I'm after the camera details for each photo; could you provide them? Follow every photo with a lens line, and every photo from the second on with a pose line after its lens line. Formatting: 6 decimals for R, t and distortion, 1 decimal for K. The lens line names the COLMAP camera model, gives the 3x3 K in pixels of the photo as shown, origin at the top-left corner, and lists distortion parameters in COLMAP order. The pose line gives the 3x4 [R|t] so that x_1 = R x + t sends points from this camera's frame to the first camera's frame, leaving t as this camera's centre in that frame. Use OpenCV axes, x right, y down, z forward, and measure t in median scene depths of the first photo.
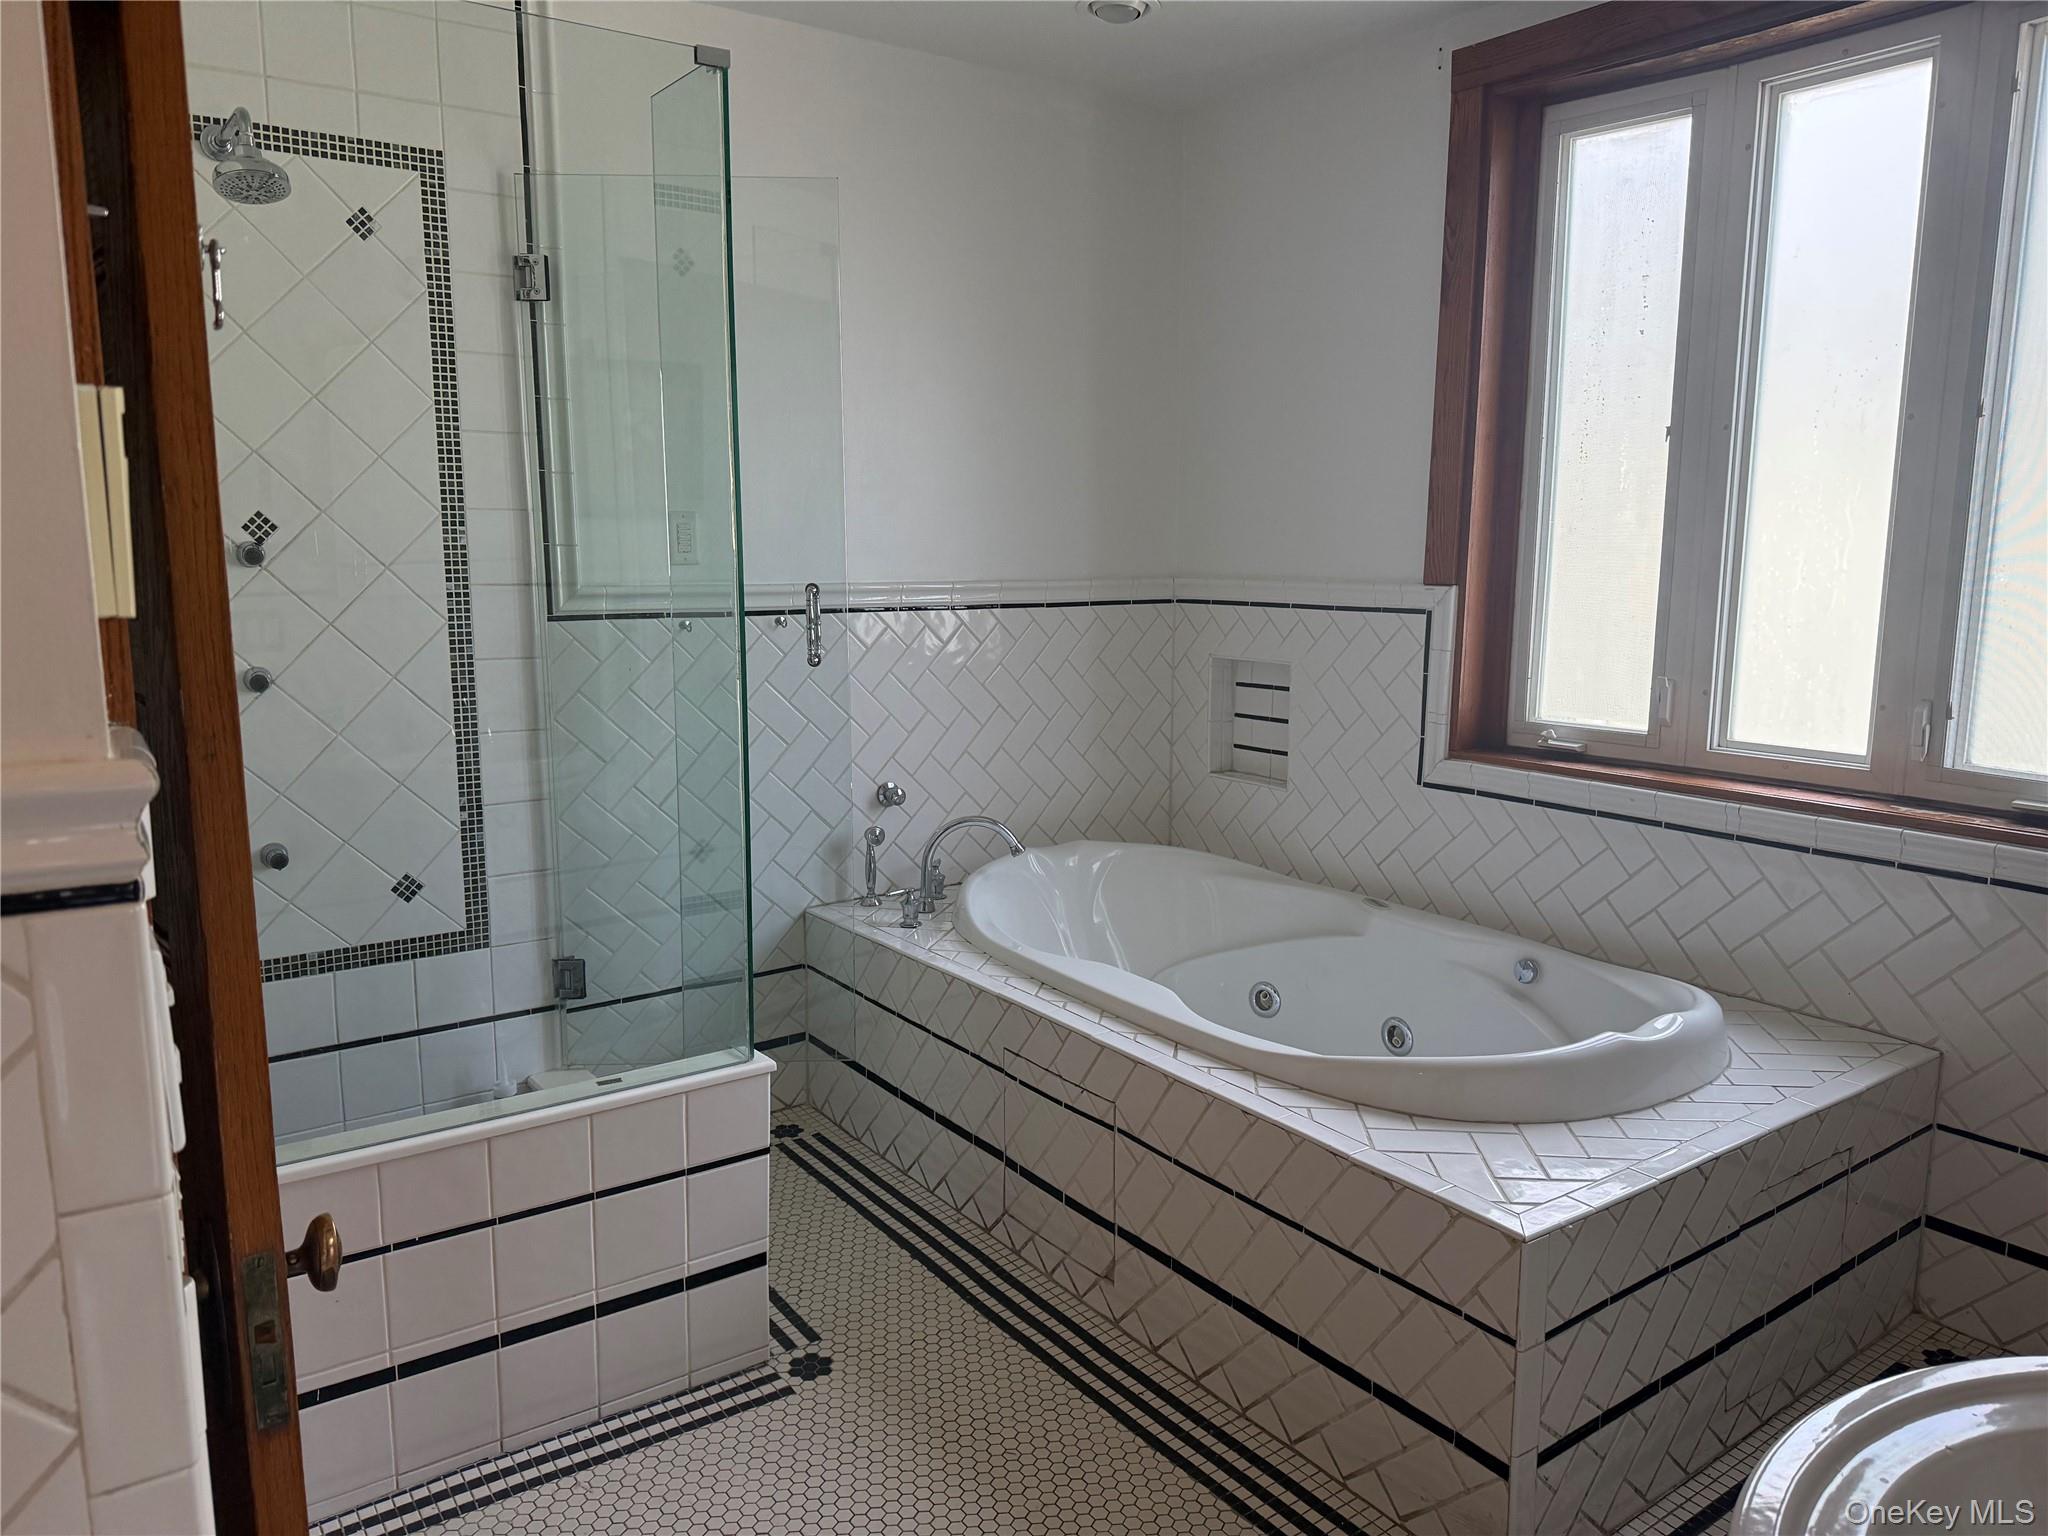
lens RADIAL K [[1435.9, 0, 1027.2], [0, 1435.9, 770.4], [0, 0, 1]] dist [0.009438, -0.016263]
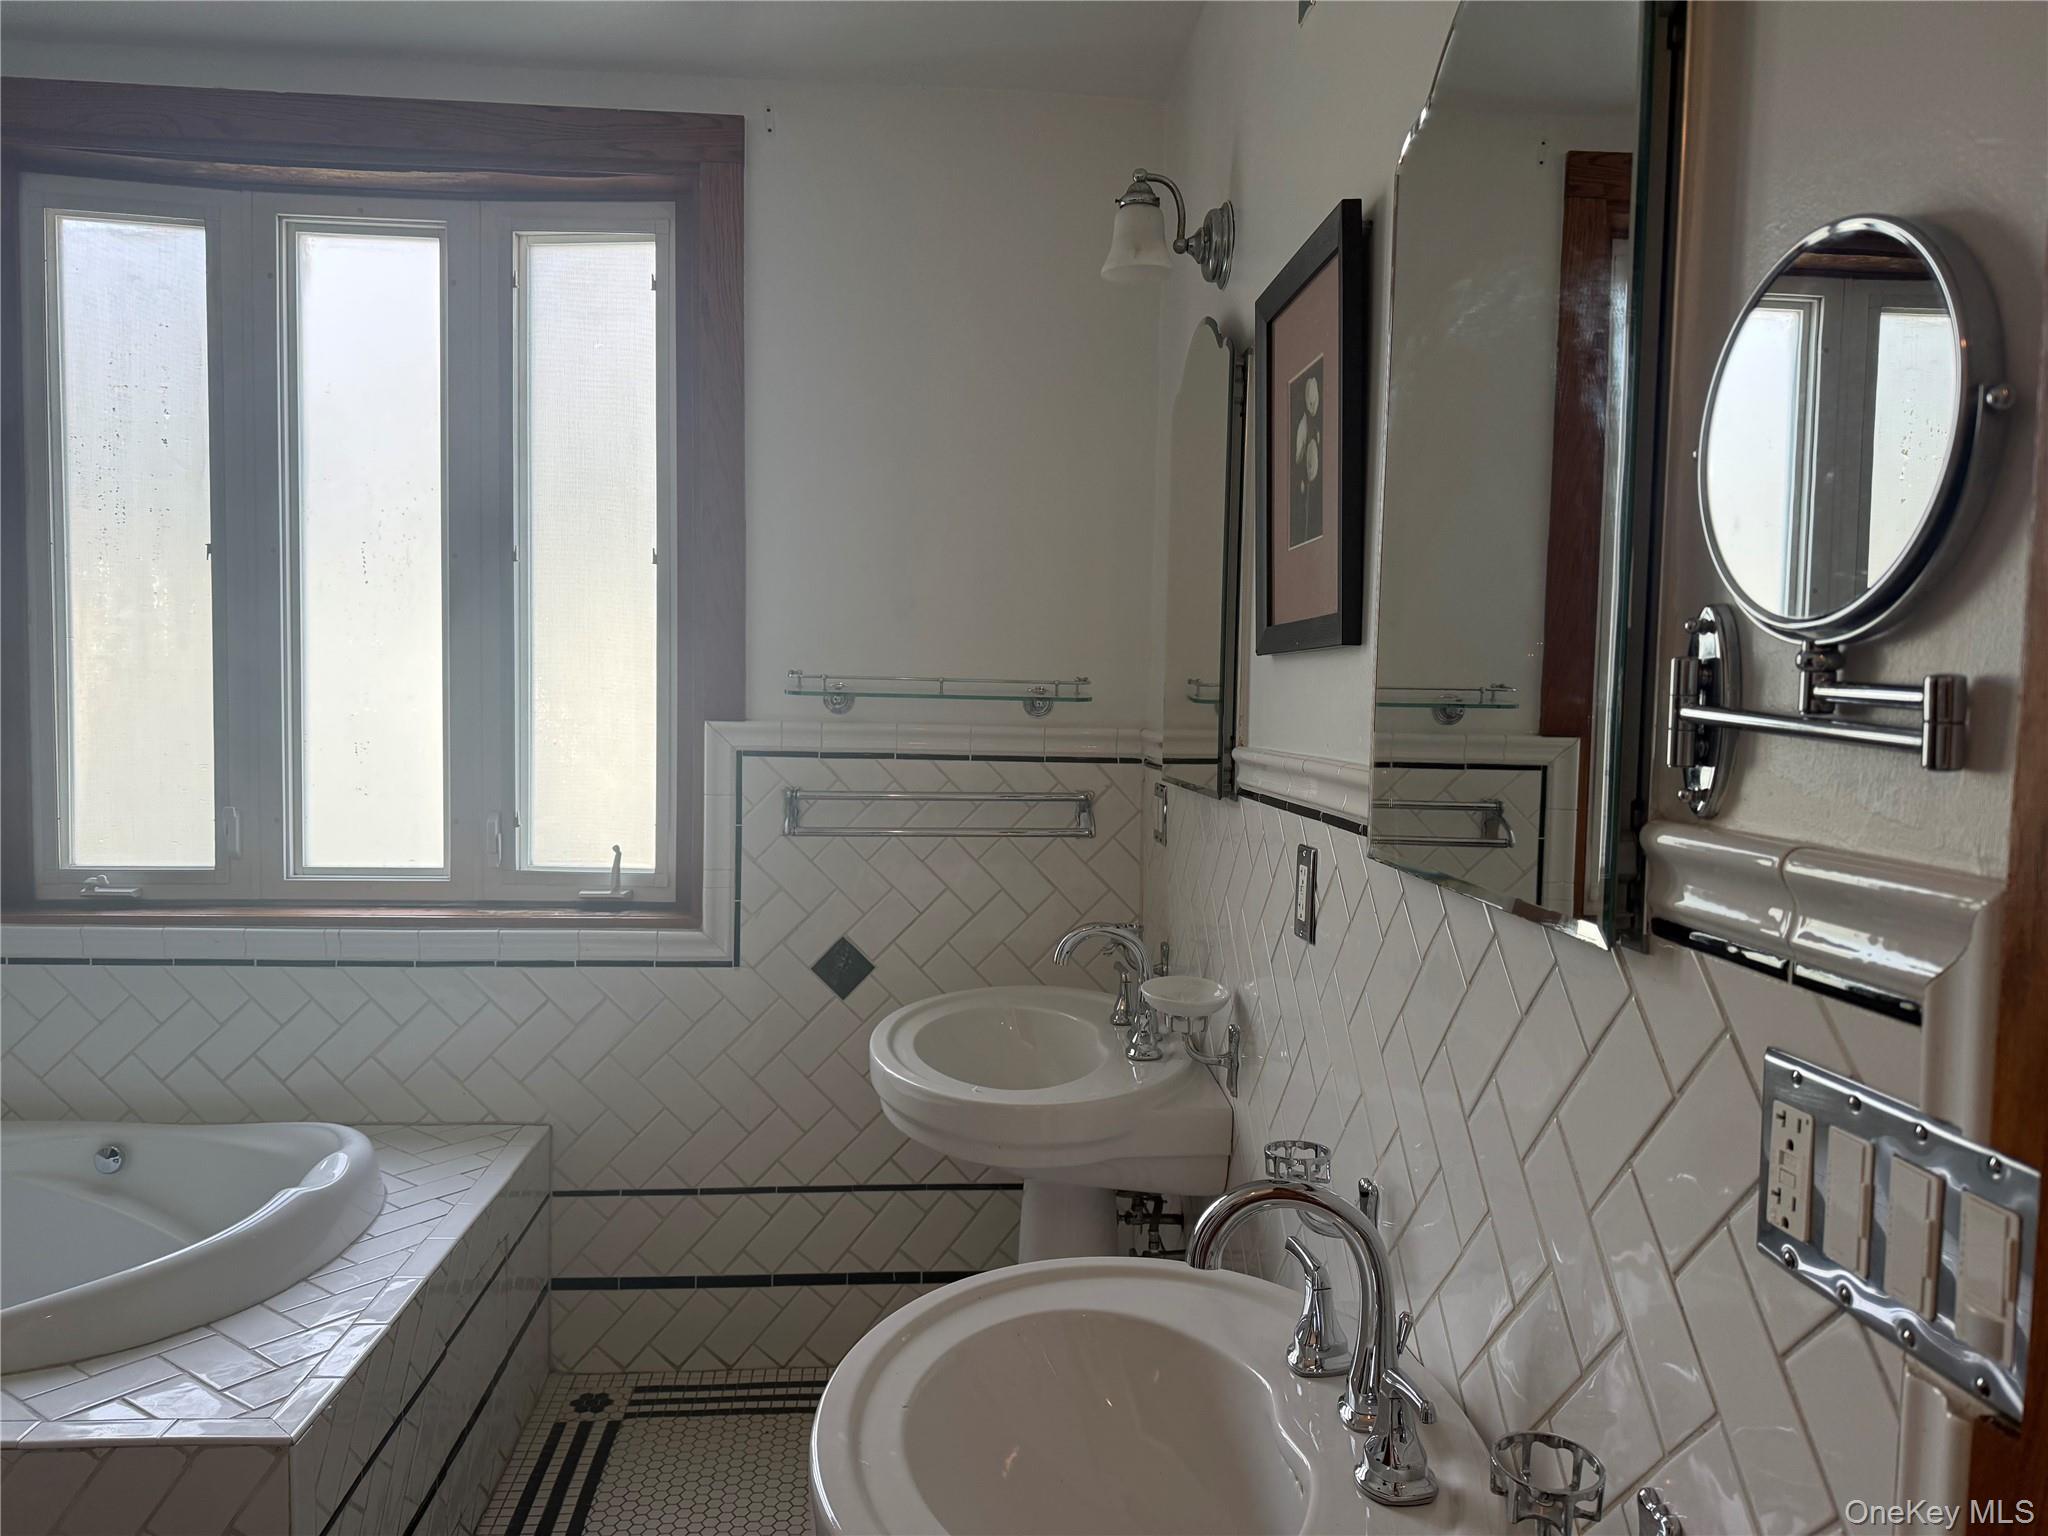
lens RADIAL K [[1435.9, 0, 1023.8], [0, 1435.9, 770.3], [0, 0, 1]] dist [0.009438, -0.016263]
pose [[0.513100, -0.037479, 0.857510, -0.109498], [0.118907, 0.992517, -0.027770, -0.001159], [-0.850053, 0.116213, 0.513717, 0.085819]]
